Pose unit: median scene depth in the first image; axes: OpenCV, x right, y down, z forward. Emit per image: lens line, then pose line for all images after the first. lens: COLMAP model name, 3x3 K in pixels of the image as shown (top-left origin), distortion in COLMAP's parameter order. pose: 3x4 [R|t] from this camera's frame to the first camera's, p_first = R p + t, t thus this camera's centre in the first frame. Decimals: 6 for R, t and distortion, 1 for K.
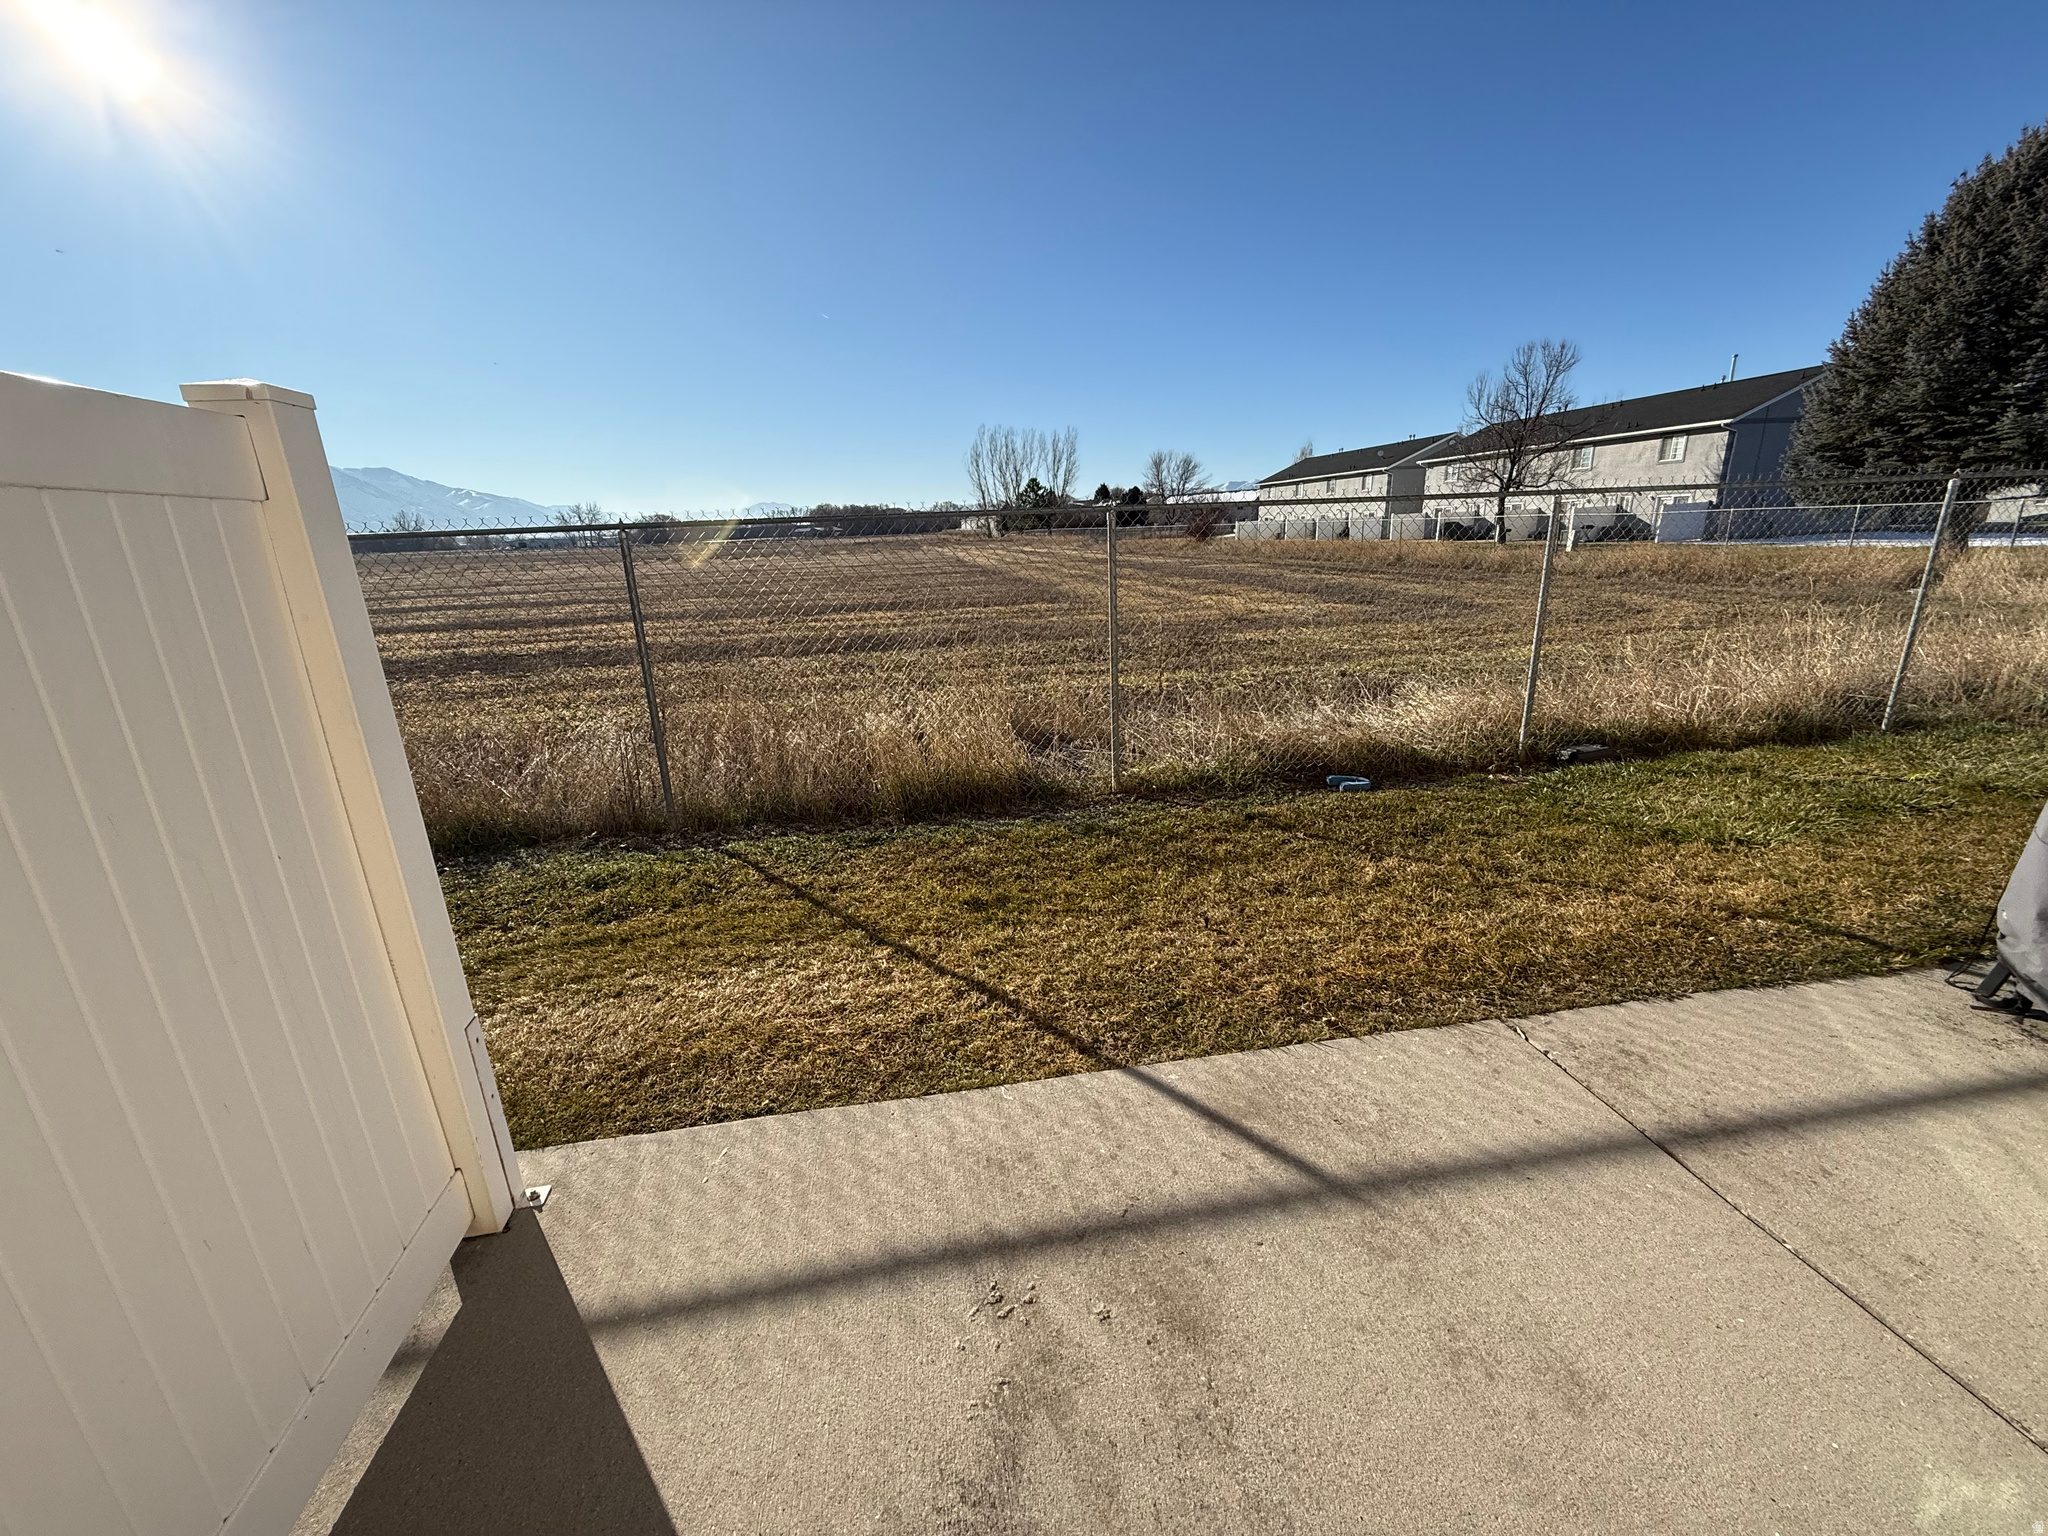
lens RADIAL K [[816.8, 0, 1014.0], [0, 816.8, 767.5], [0, 0, 1]] dist [-0.000367, -0.000871]
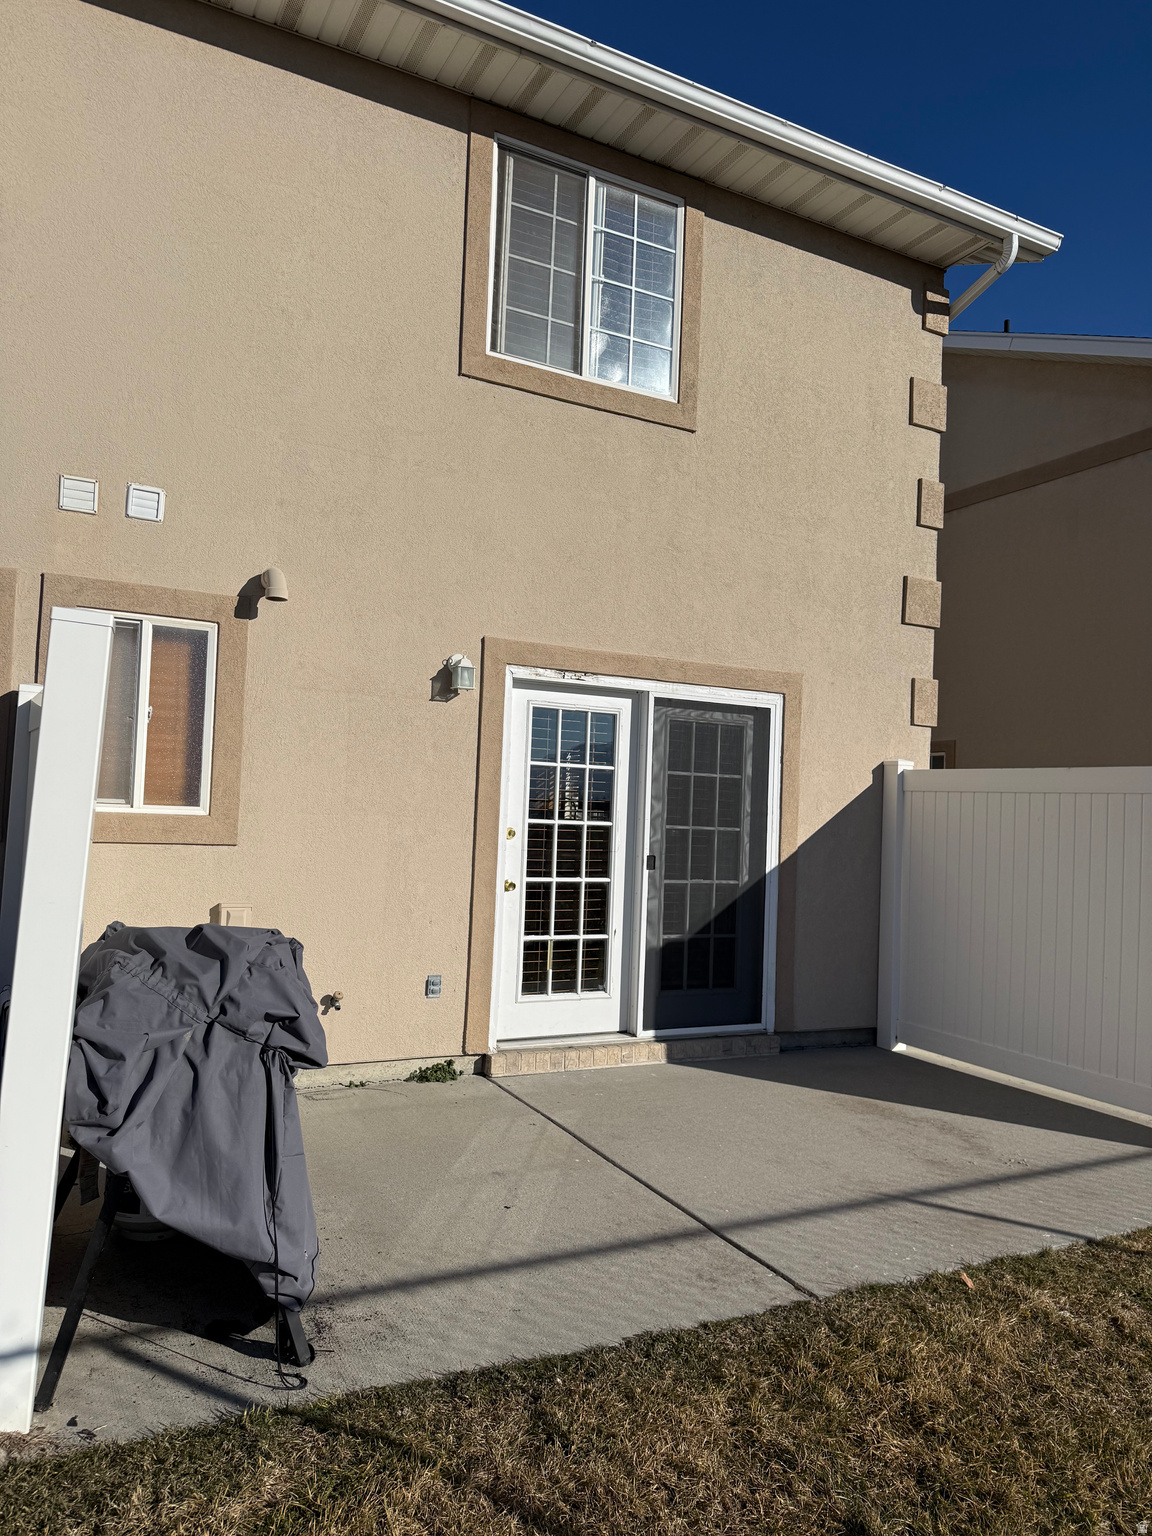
lens RADIAL K [[1075.3, 0, 576.0], [0, 1075.3, 768.0], [0, 0, 1]] dist [0.128412, -0.217780]
pose [[-0.945520, -0.008641, -0.325449, 1.558596], [-0.089823, 0.967771, 0.235267, -0.693430], [0.312927, 0.251683, -0.915823, 2.338129]]
